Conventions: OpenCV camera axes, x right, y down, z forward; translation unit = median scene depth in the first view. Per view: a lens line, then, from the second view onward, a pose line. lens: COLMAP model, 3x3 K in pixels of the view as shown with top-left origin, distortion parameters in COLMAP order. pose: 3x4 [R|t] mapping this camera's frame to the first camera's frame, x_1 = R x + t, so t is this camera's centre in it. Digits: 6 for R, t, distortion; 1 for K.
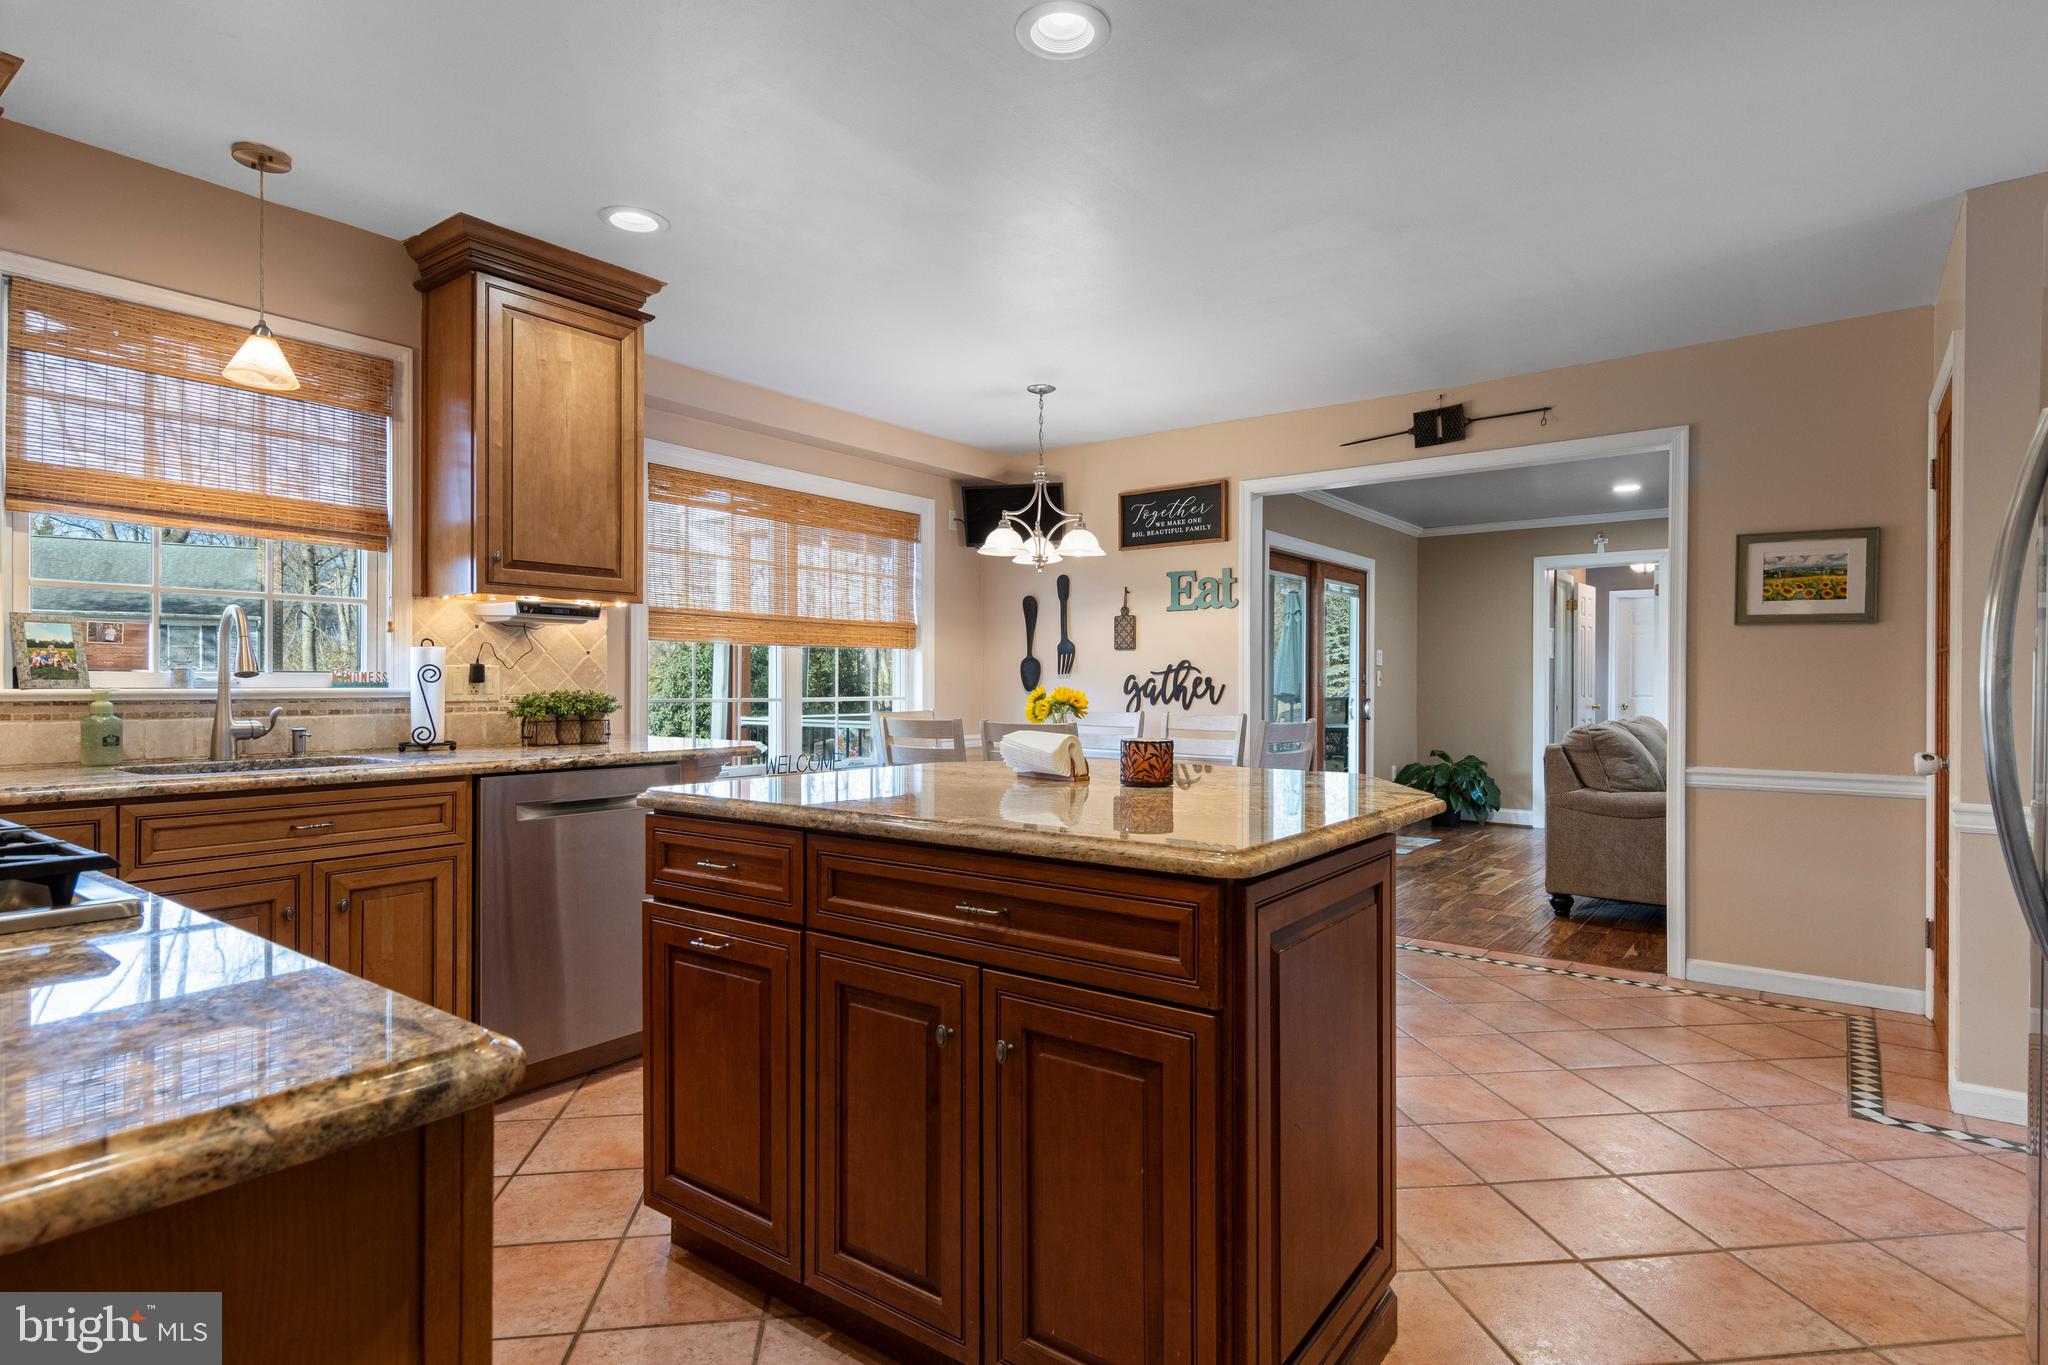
lens RADIAL K [[1047.9, 0, 1023.3], [0, 1047.9, 688.0], [0, 0, 1]] dist [0.010738, -0.003126]
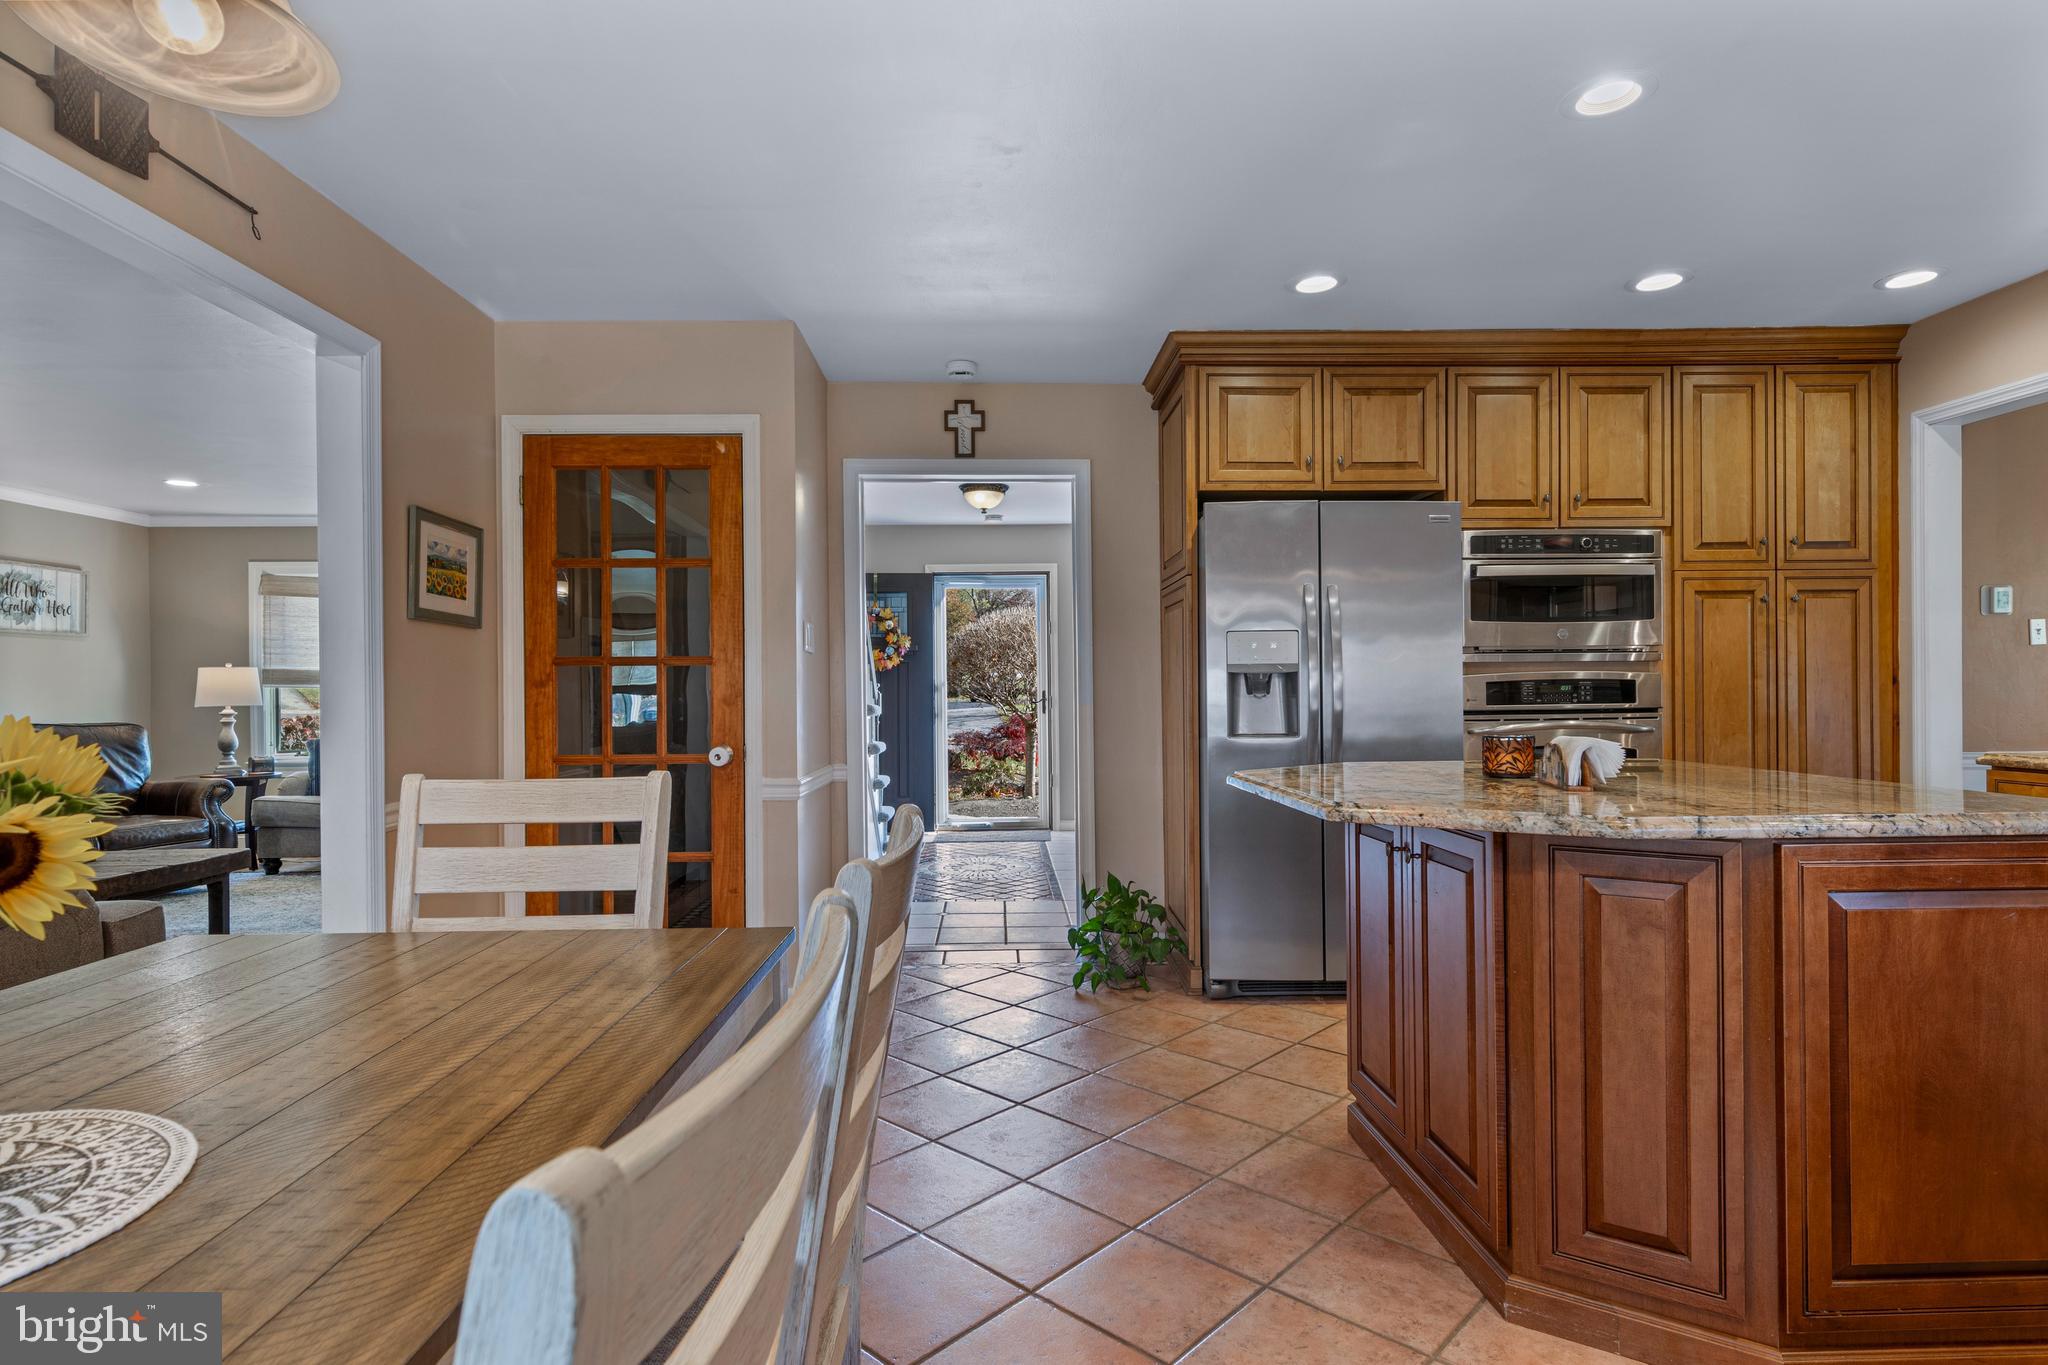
lens RADIAL K [[1047.9, 0, 1023.3], [0, 1047.9, 688.0], [0, 0, 1]] dist [0.010738, -0.003126]
pose [[-0.631949, 0.004419, 0.774998, -0.263054], [0.011324, 0.999930, 0.003532, -0.005971], [-0.774927, 0.011008, -0.631954, 1.325841]]
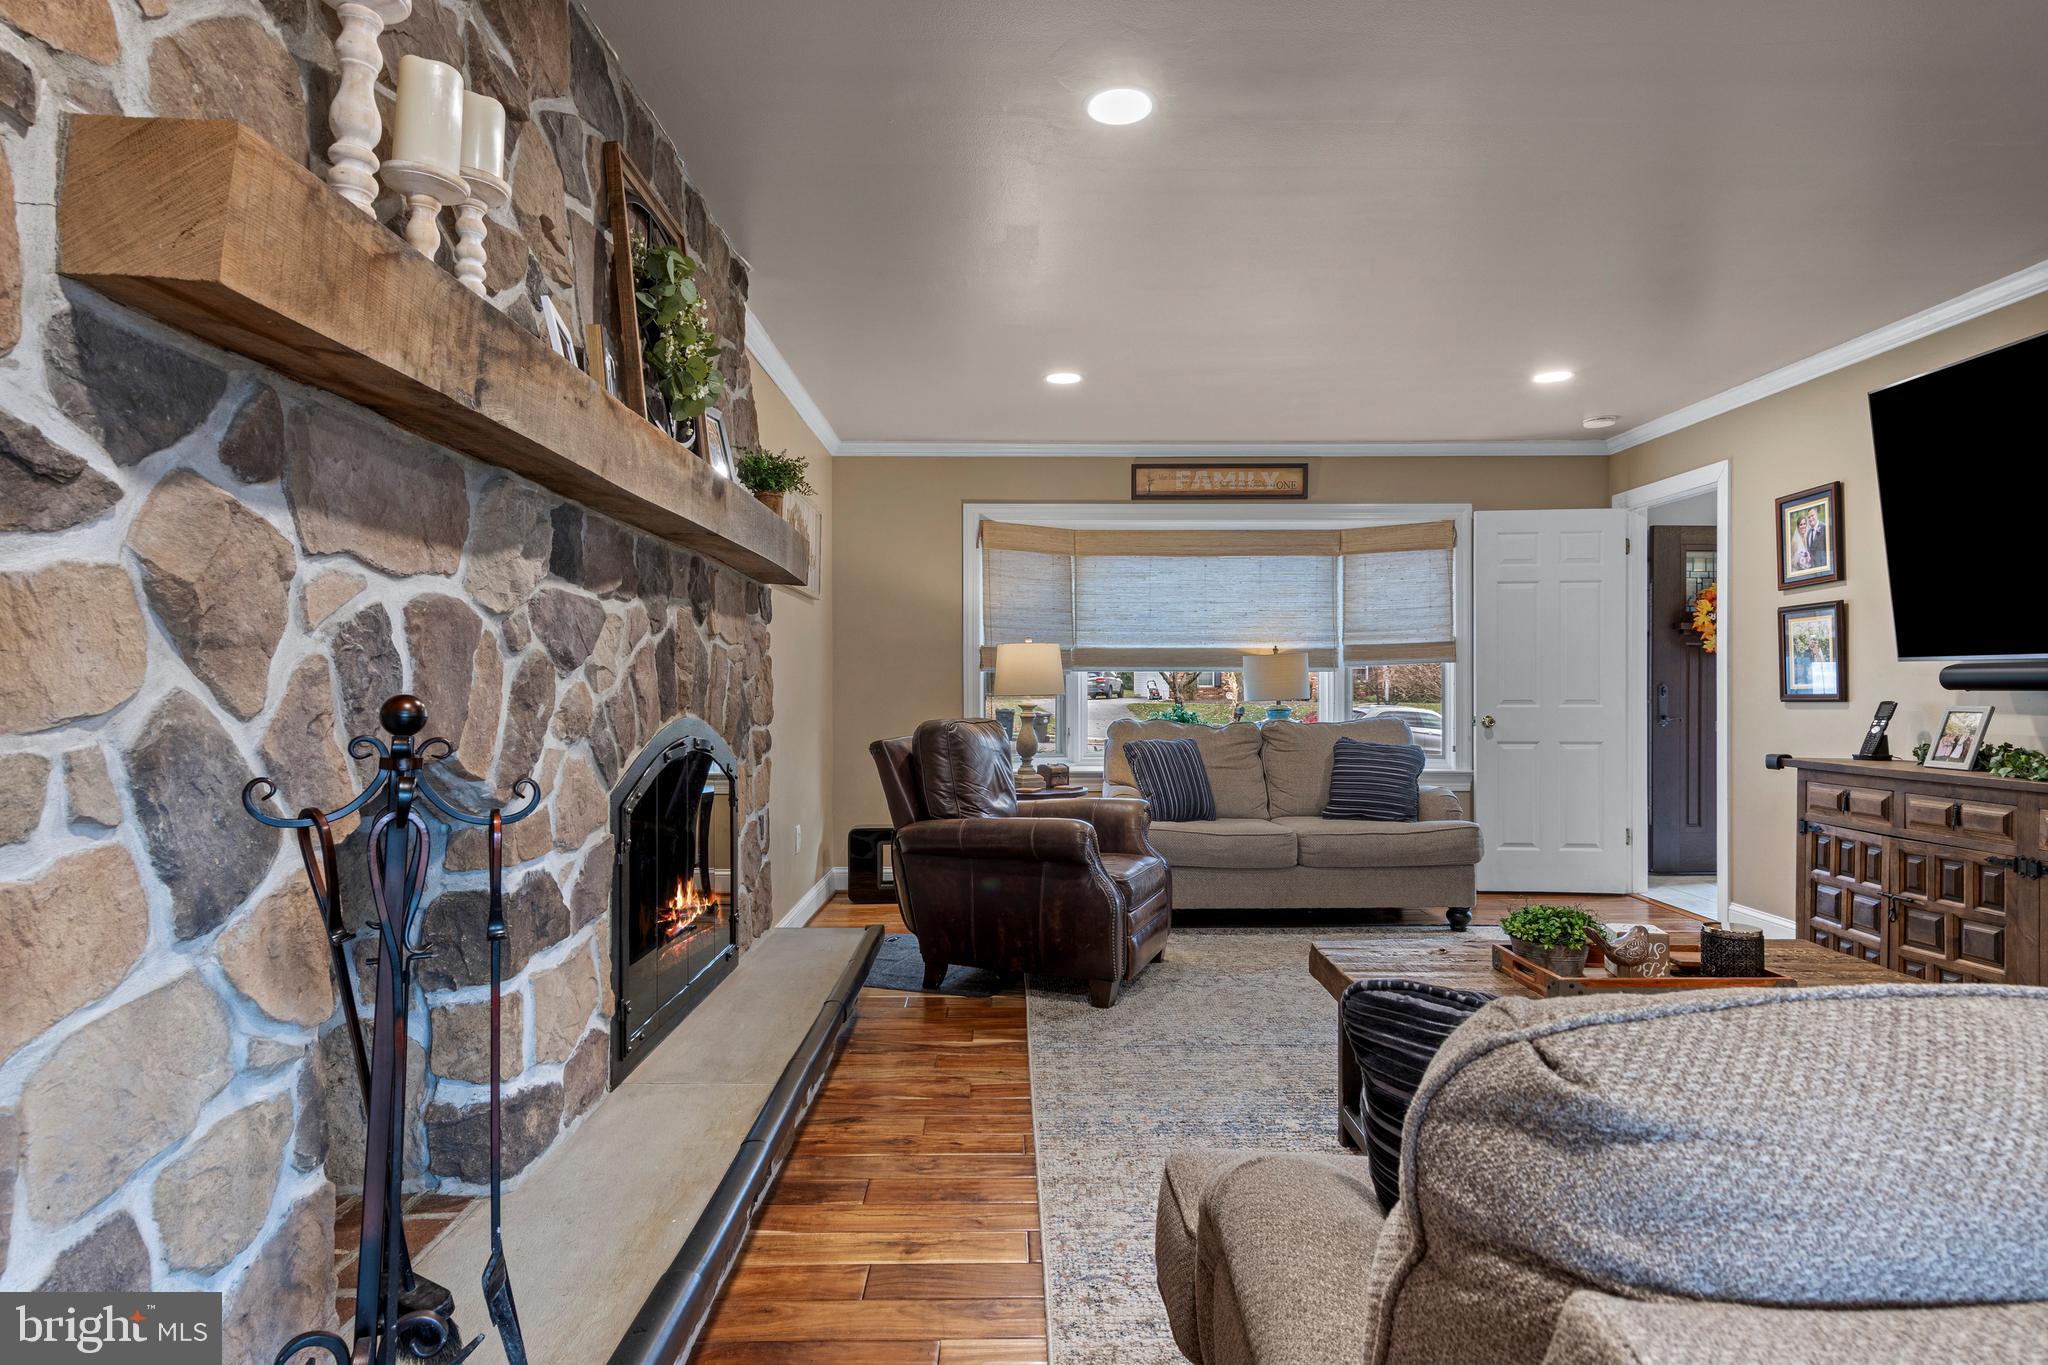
lens RADIAL K [[1082.9, 0, 1024.5], [0, 1082.9, 687.4], [0, 0, 1]] dist [0.008308, -0.001354]
pose [[-0.615391, -0.003139, 0.788216, 1.091873], [0.001894, 0.999983, 0.005461, -0.000814], [-0.788220, 0.004853, -0.615375, 2.177930]]
